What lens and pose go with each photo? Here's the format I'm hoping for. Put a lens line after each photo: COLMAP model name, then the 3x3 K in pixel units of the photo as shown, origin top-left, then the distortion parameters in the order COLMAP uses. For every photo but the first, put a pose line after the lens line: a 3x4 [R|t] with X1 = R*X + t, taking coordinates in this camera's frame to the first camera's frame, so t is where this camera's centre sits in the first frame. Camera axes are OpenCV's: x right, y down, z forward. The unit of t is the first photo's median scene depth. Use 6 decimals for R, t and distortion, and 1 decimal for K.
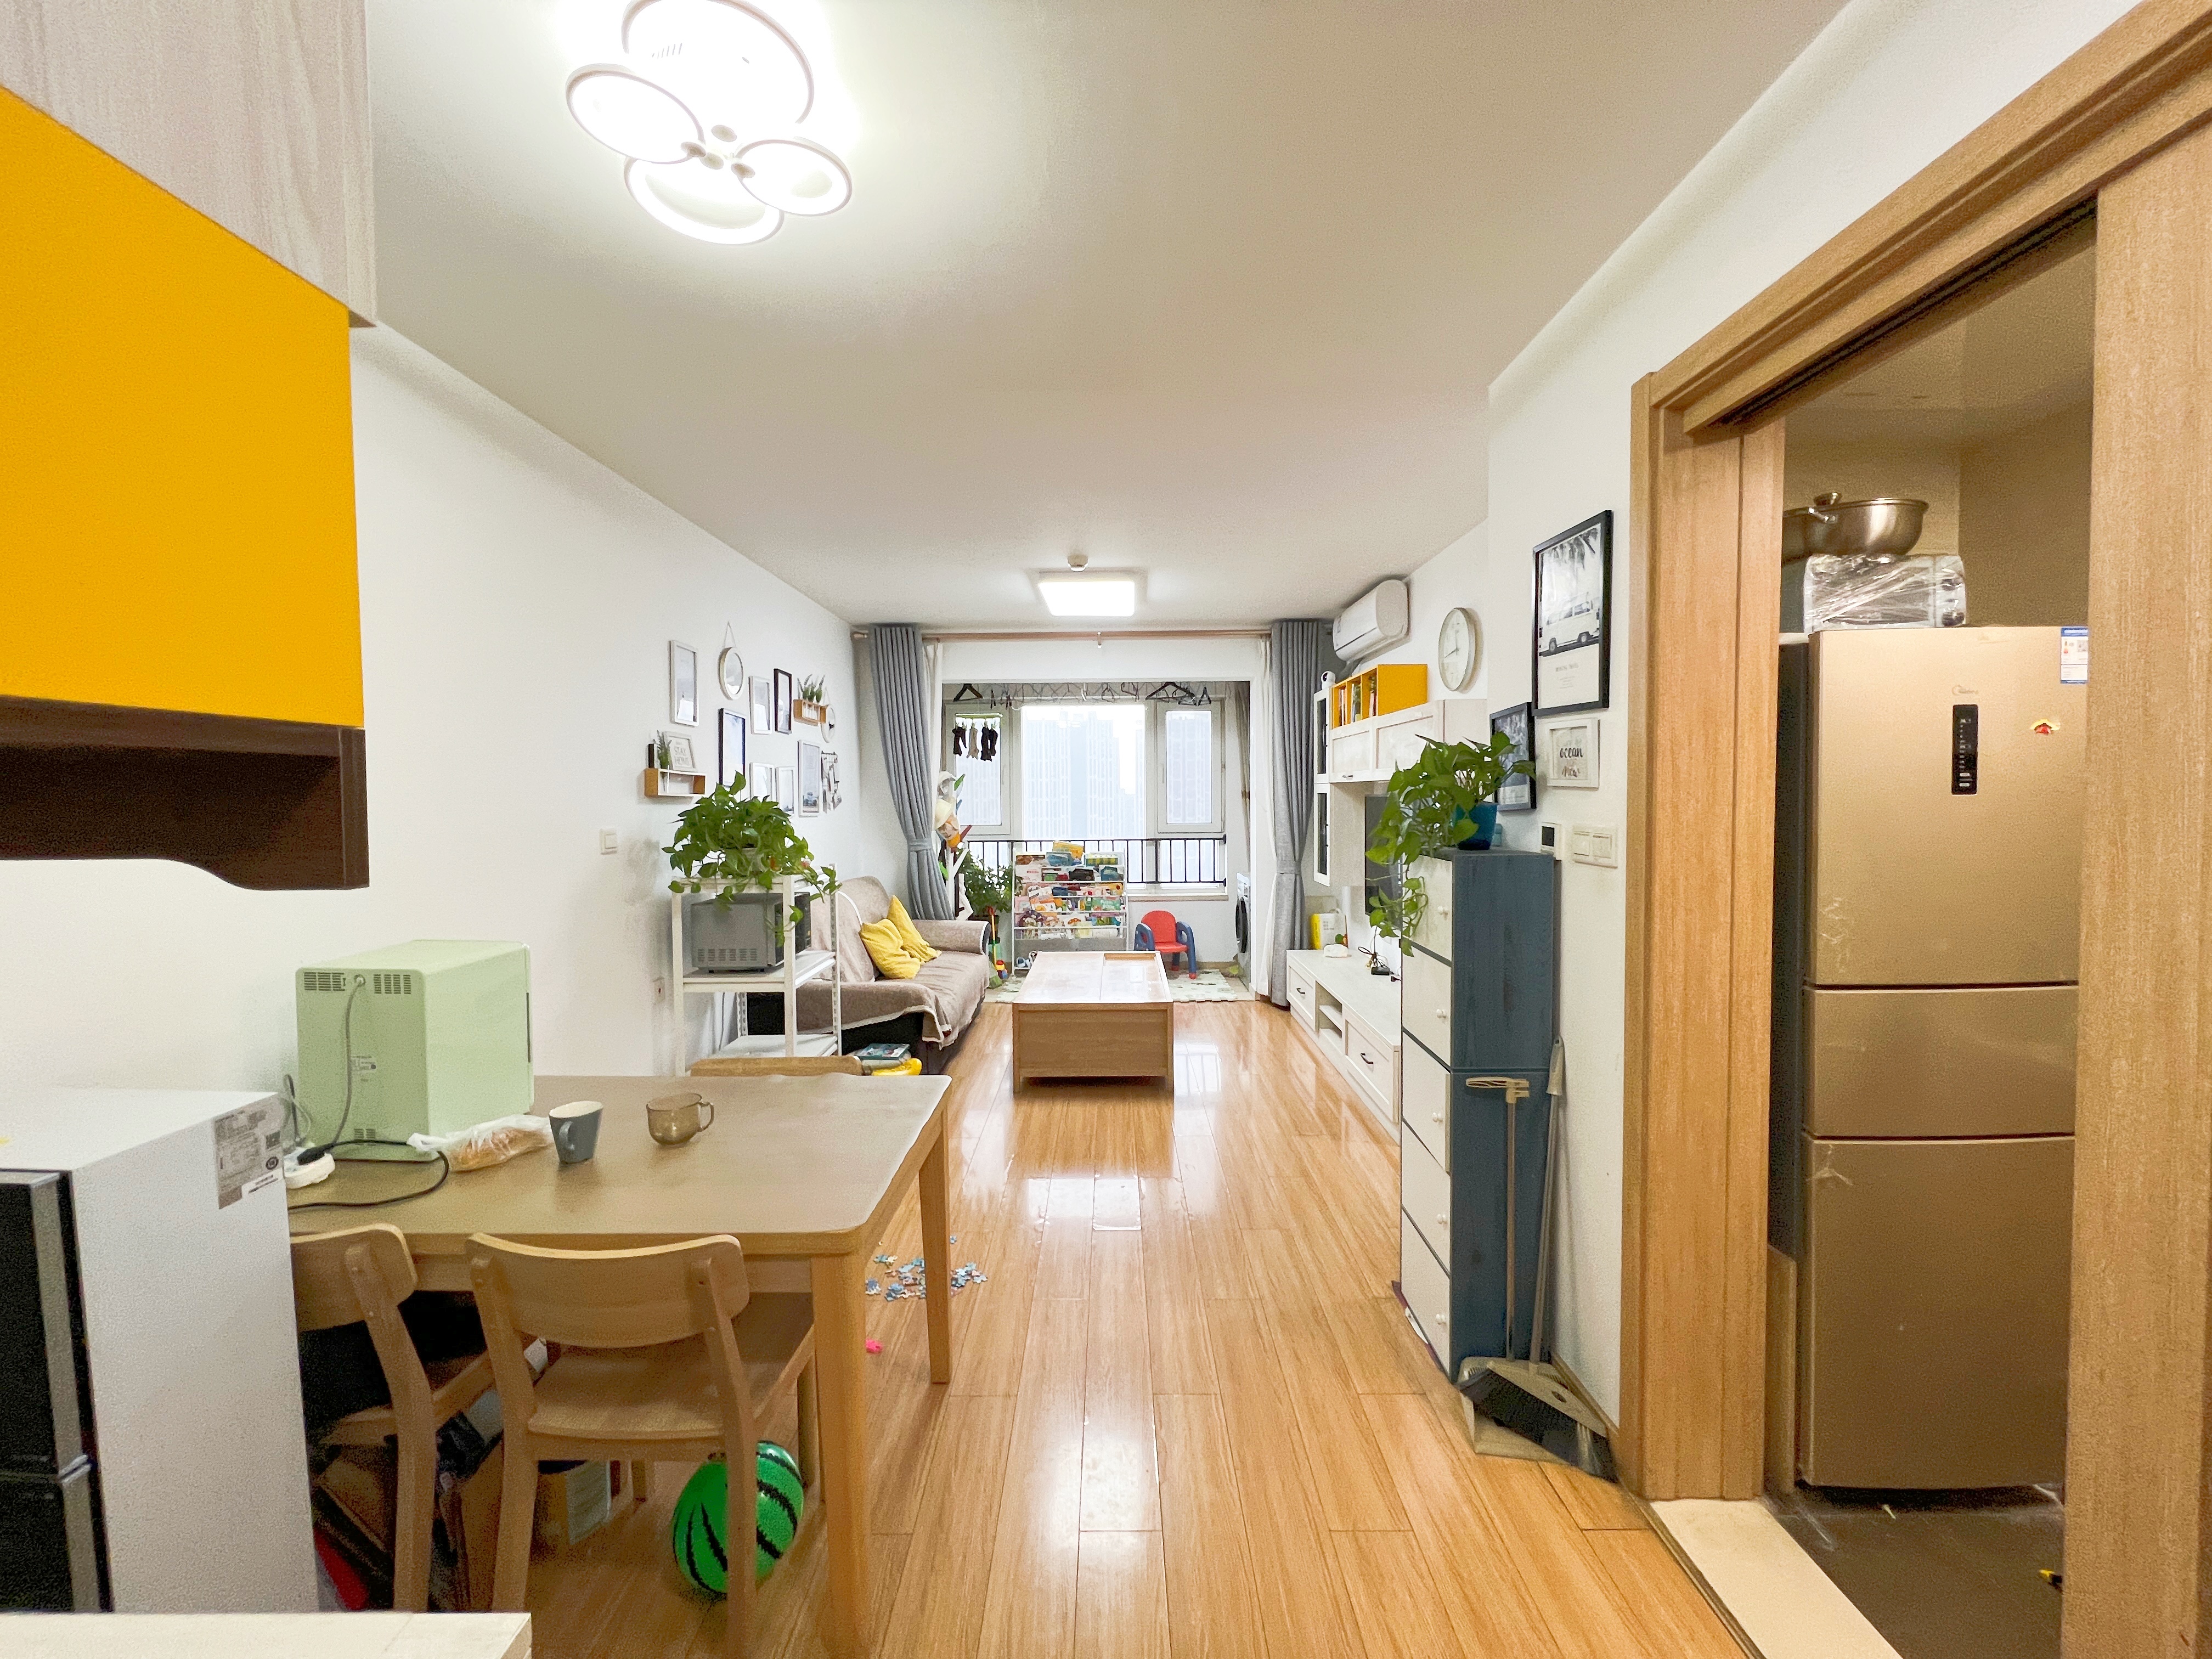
lens RADIAL K [[748.2, 0, 1106.0], [0, 748.2, 829.5], [0, 0, 1]] dist [-0.000340, 0.000083]
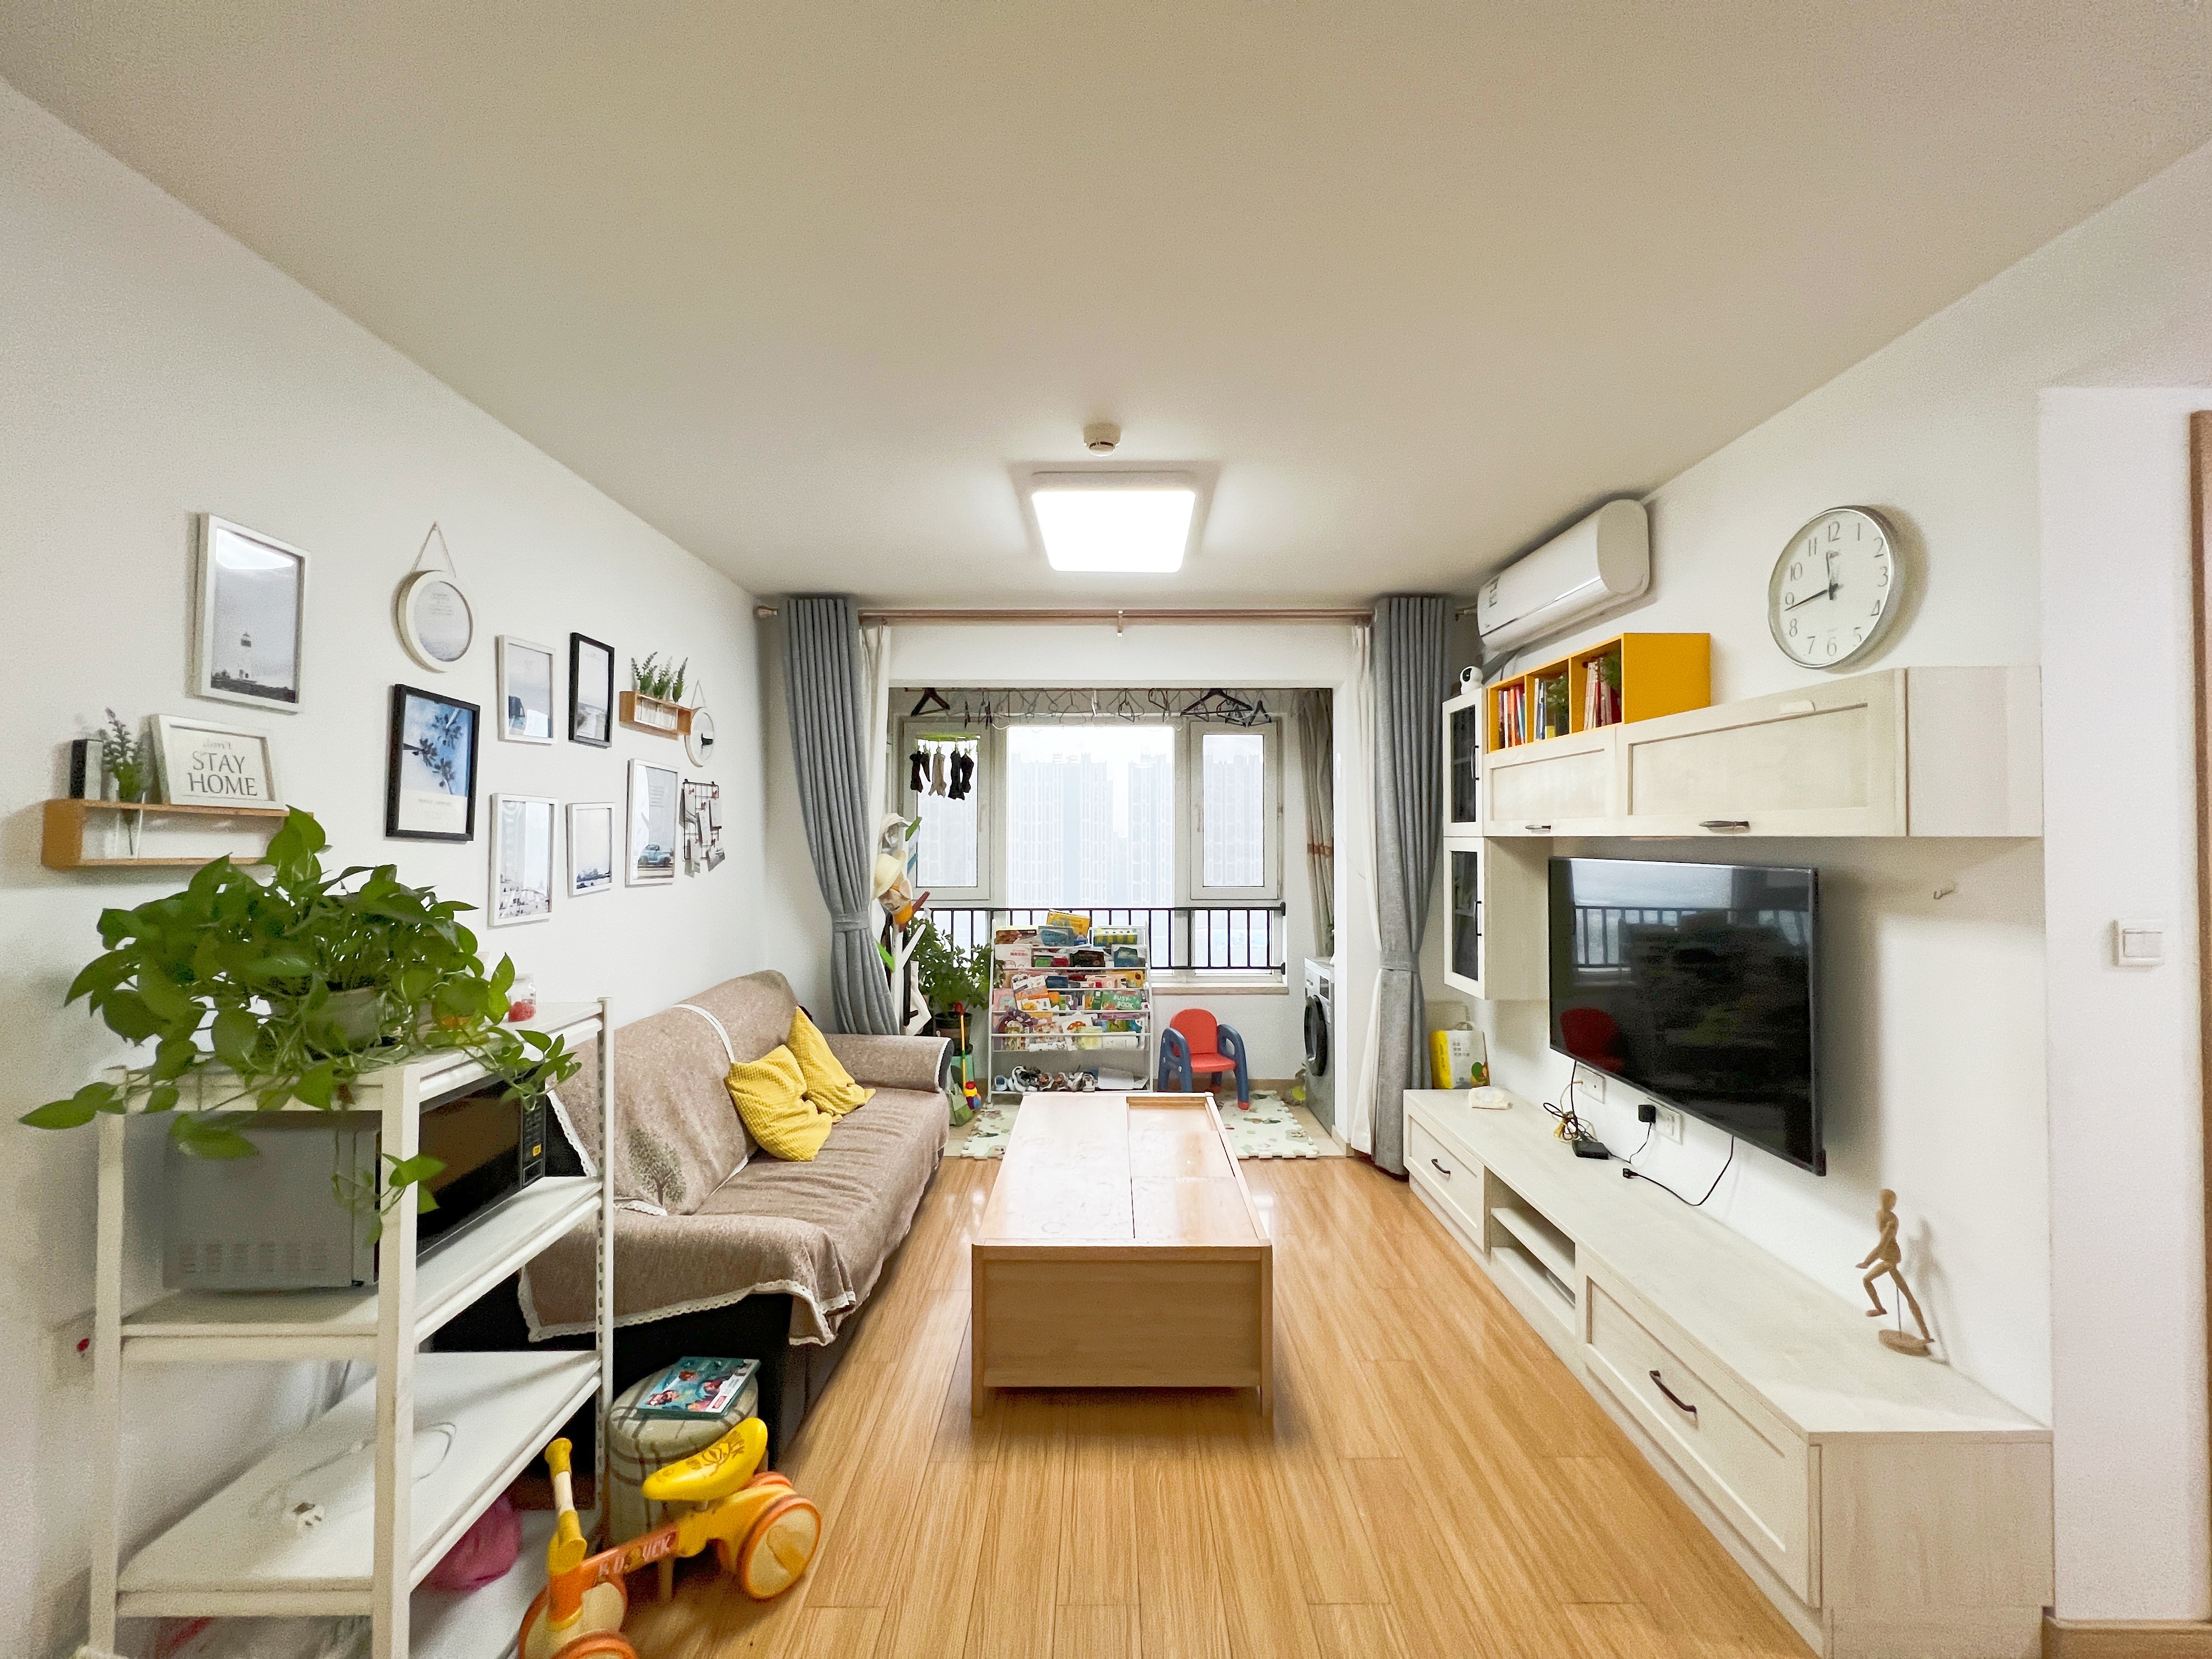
lens RADIAL K [[748.2, 0, 1106.0], [0, 748.2, 829.5], [0, 0, 1]] dist [-0.000340, 0.000083]
pose [[0.999914, 0.008587, 0.009946, -0.024718], [-0.007994, 0.998271, -0.058240, -0.023386], [-0.010429, 0.058156, 0.998253, 0.298319]]
